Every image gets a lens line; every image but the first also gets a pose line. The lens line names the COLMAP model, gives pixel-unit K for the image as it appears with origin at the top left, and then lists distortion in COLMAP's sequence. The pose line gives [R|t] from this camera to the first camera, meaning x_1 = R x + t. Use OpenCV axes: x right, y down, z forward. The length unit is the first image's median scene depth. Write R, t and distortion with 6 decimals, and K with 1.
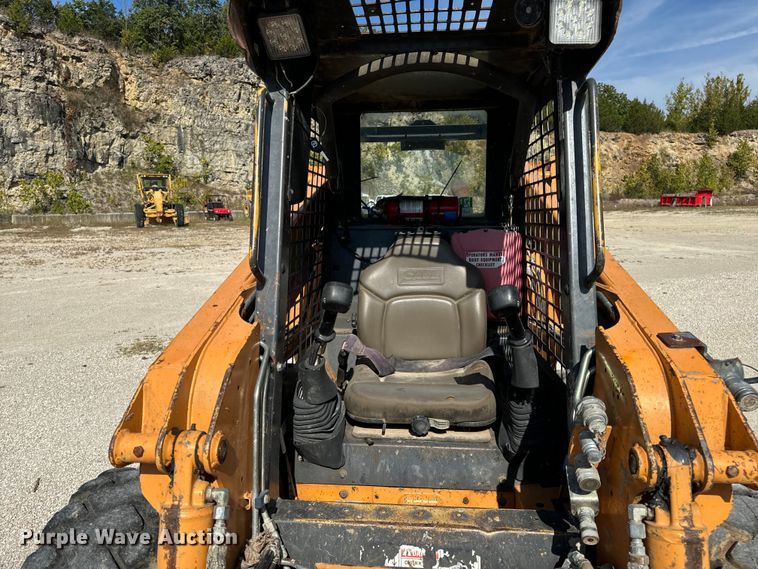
lens RADIAL K [[543.2, 0, 379.3], [0, 543.2, 282.4], [0, 0, 1]] dist [0.034450, -0.041776]
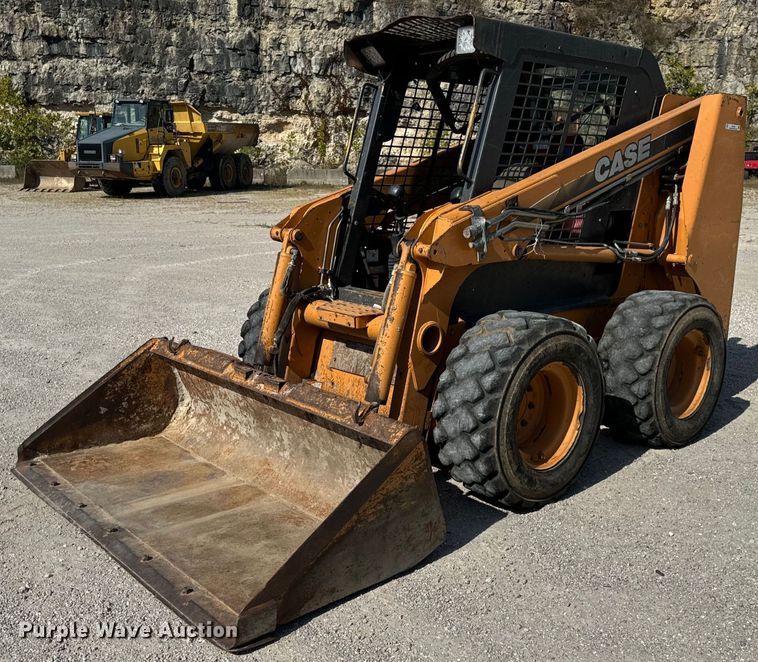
lens RADIAL K [[787.5, 0, 384.3], [0, 787.5, 331.7], [0, 0, 1]] dist [0.081935, 0.000000]
pose [[0.734638, 0.155105, -0.660492, 1.424891], [-0.107218, 0.987825, 0.112720, 0.159948], [0.669934, -0.011991, 0.742324, -0.849363]]
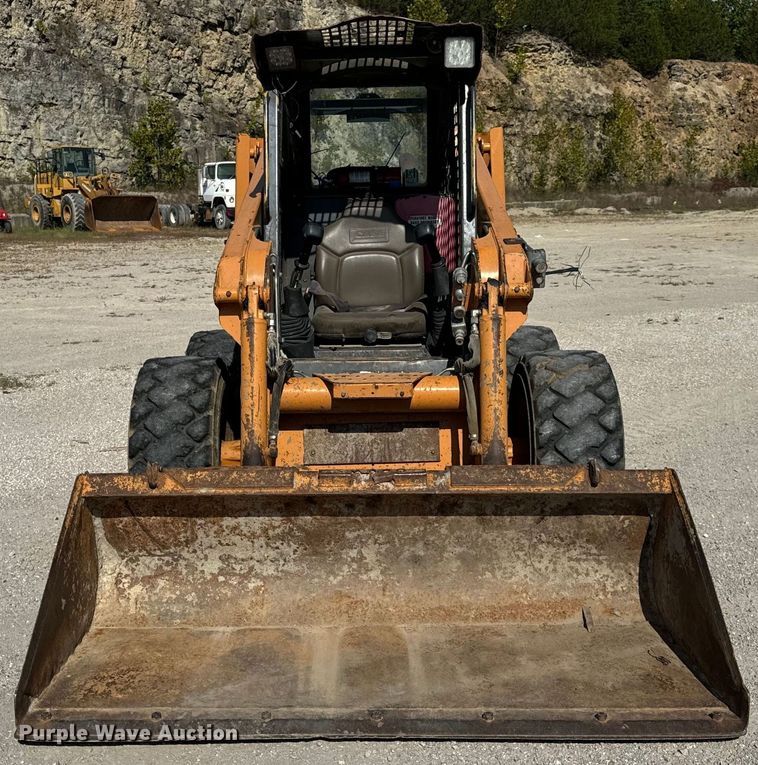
lens RADIAL K [[1045.6, 0, 350.3], [0, 1045.6, 416.6], [0, 0, 1]] dist [0.082963, 0.000000]
pose [[0.997868, -0.019603, 0.062247, -0.132283], [0.016047, 0.998239, 0.057115, 0.292617], [-0.063257, -0.055995, 0.996425, -1.504728]]
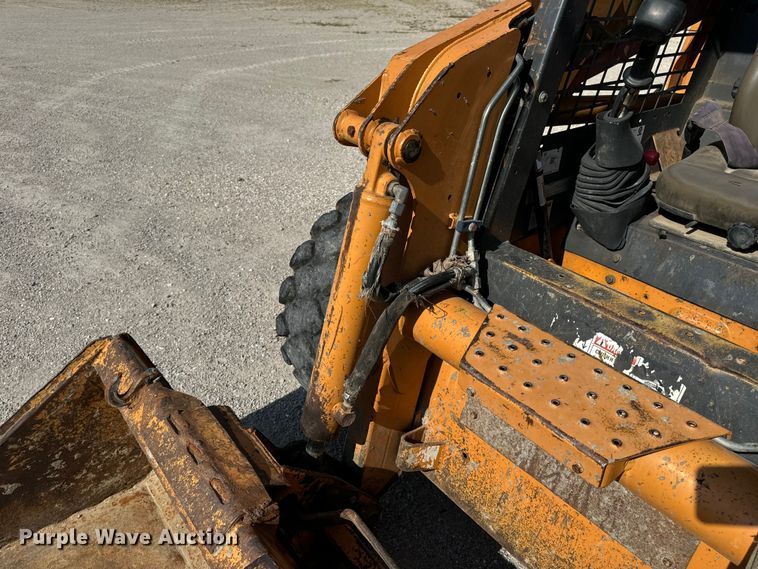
lens RADIAL K [[543.2, 0, 379.0], [0, 543.2, 281.1], [0, 0, 1]] dist [0.034450, -0.041776]
pose [[0.698464, 0.377688, -0.607865, 0.193571], [-0.122852, 0.900065, 0.418079, 0.065127], [0.705022, -0.217336, 0.675062, 0.137562]]
